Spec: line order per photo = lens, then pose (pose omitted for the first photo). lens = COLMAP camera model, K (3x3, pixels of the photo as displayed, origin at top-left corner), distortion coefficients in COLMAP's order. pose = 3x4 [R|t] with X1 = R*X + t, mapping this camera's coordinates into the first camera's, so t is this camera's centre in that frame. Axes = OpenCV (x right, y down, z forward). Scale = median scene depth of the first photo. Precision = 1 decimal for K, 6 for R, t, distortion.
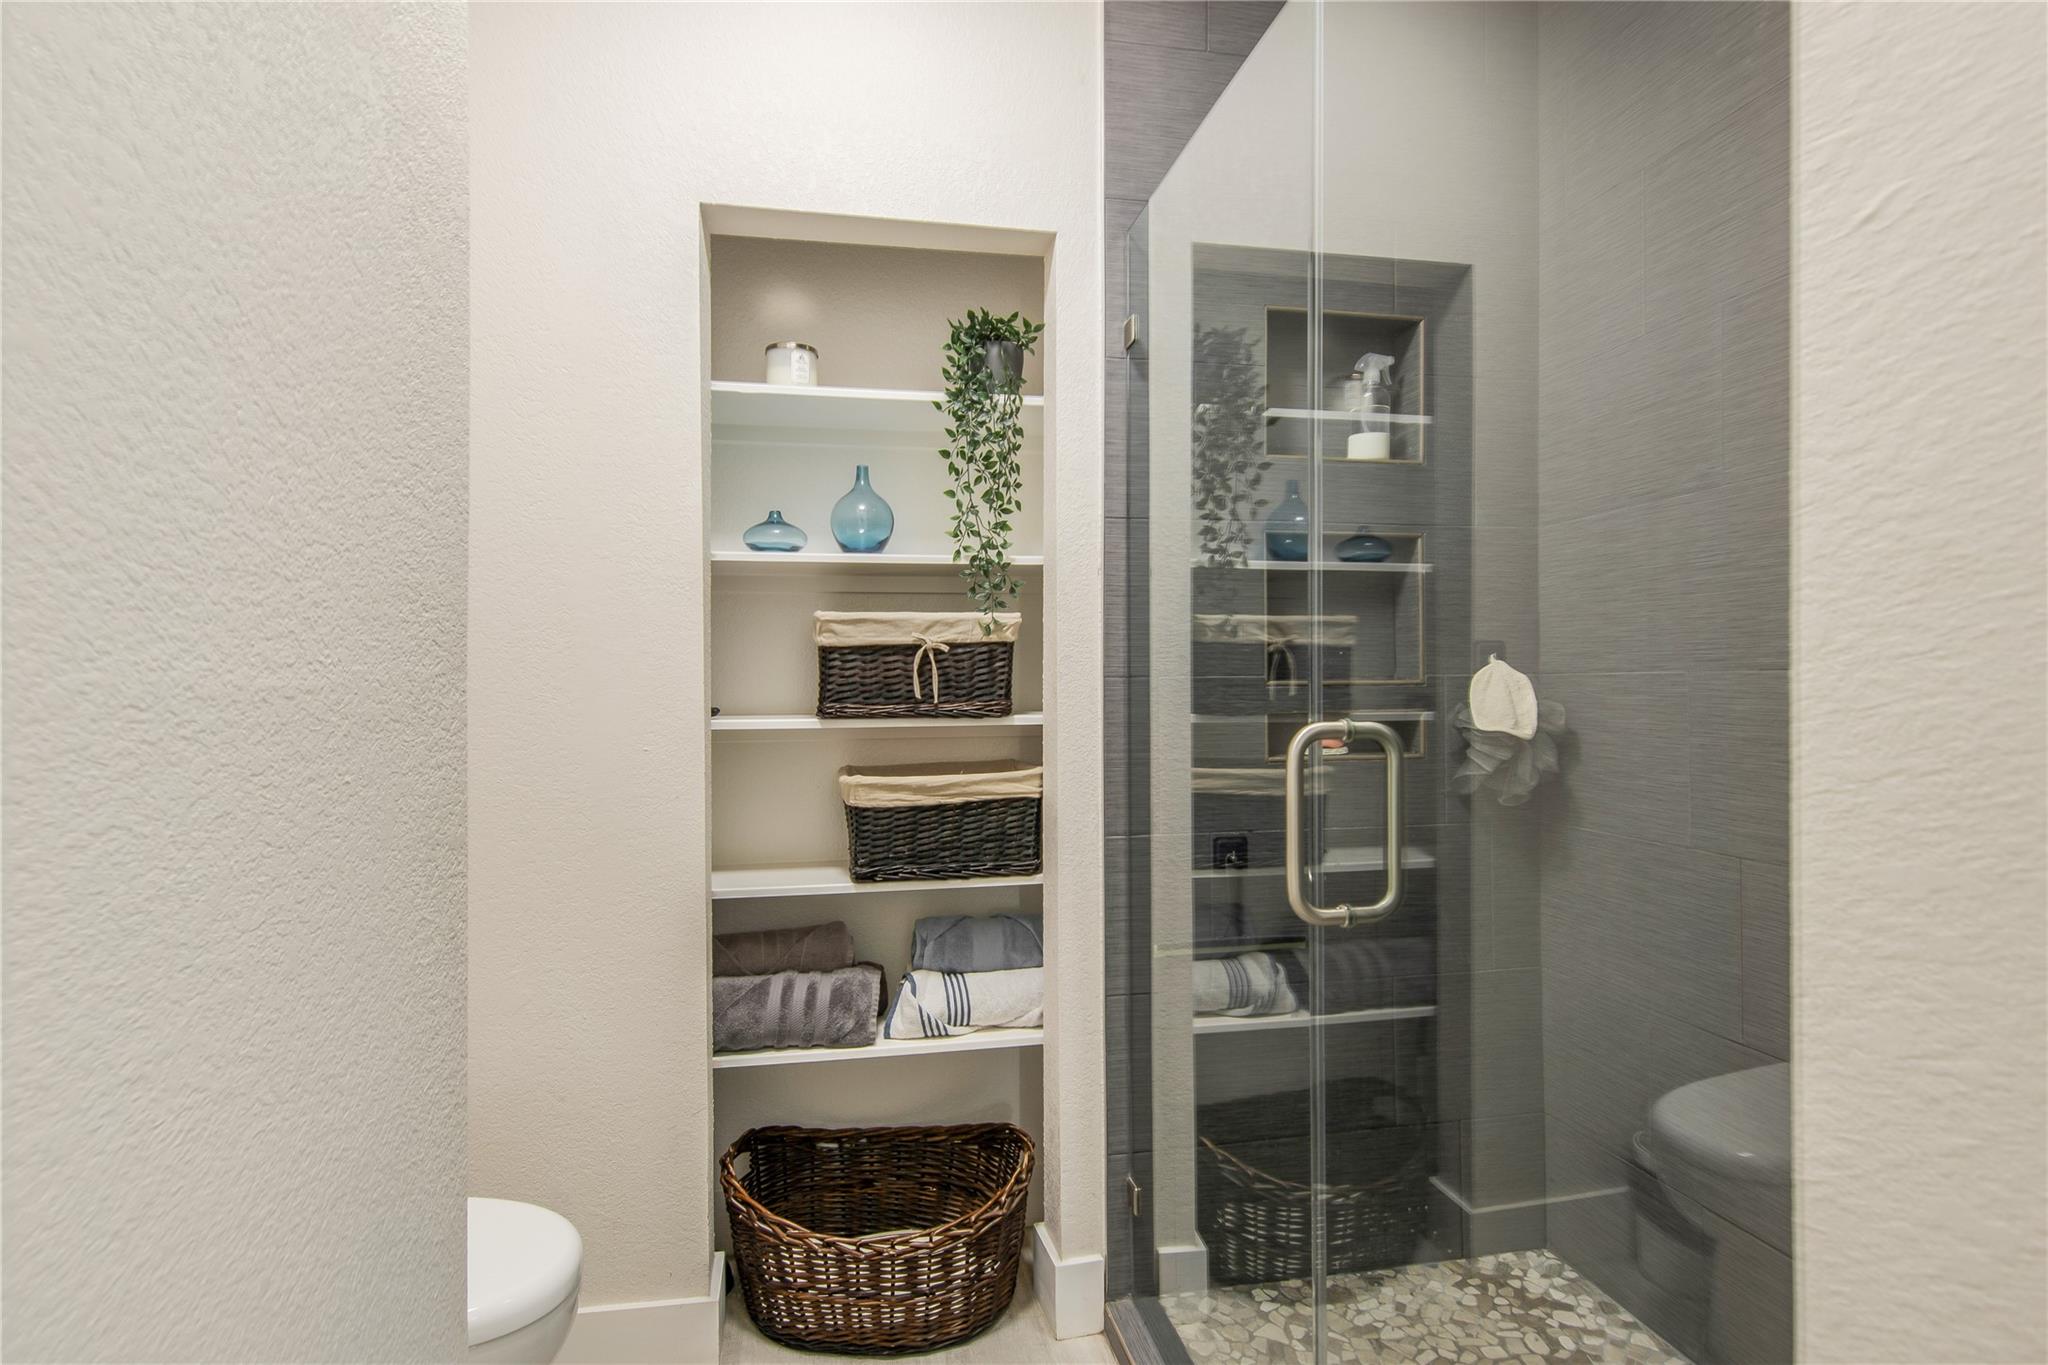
lens RADIAL K [[1044.0, 0, 1024.0], [0, 1044.0, 682.5], [0, 0, 1]] dist [-0.001060, -0.000907]
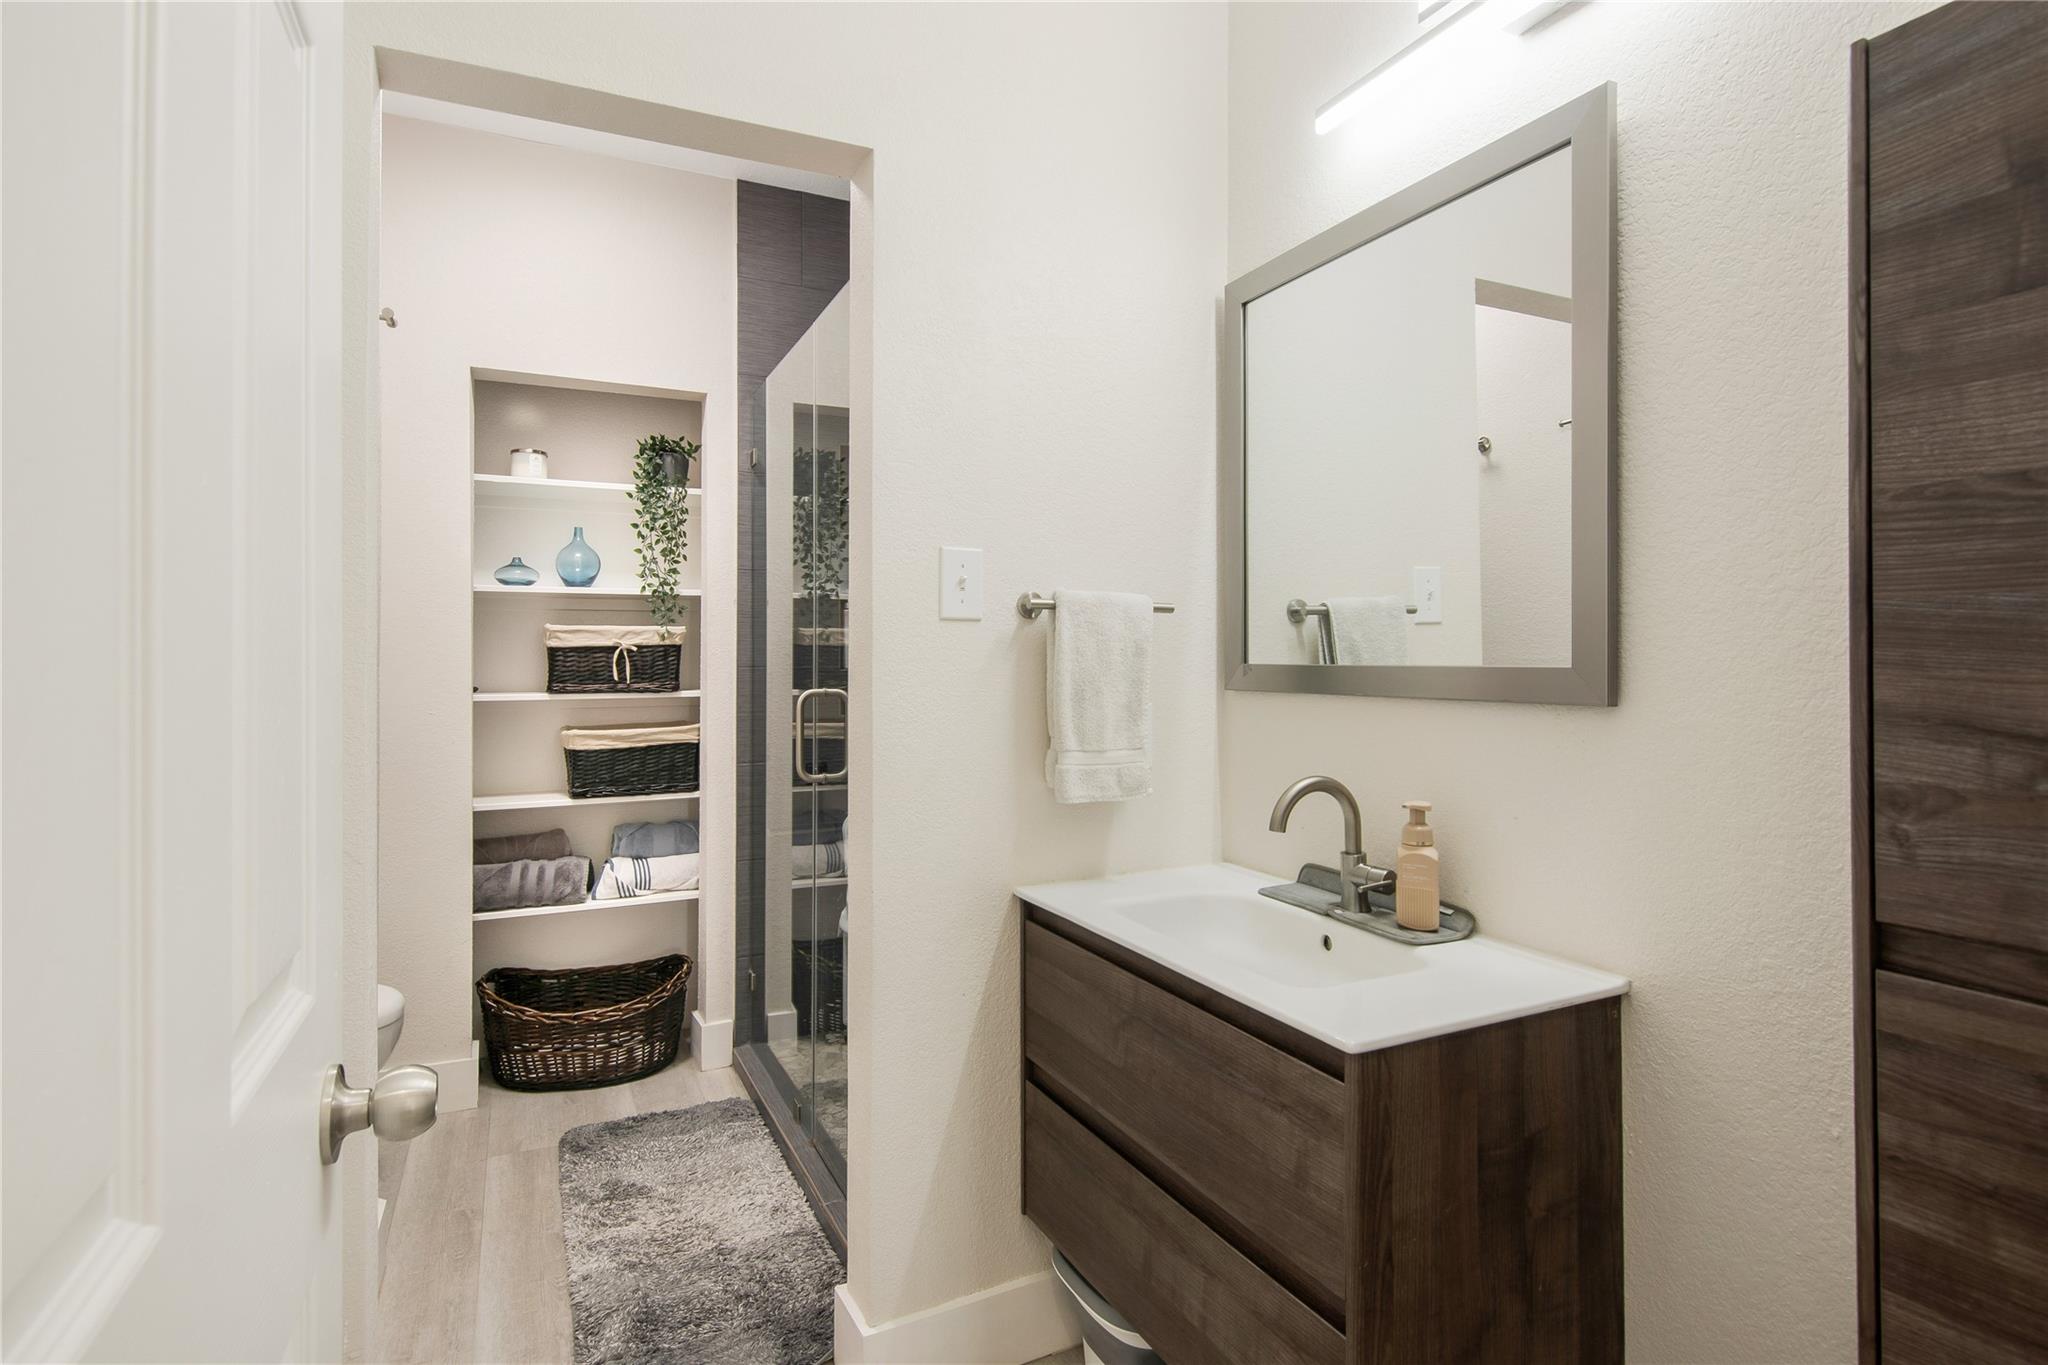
lens RADIAL K [[1119.3, 0, 1022.0], [0, 1119.3, 643.4], [0, 0, 1]] dist [0.030046, -0.002361]
pose [[0.973822, 0.002489, 0.227298, 0.108037], [0.001260, 0.999866, -0.016348, -0.011926], [-0.227308, 0.016206, 0.973688, -0.782954]]
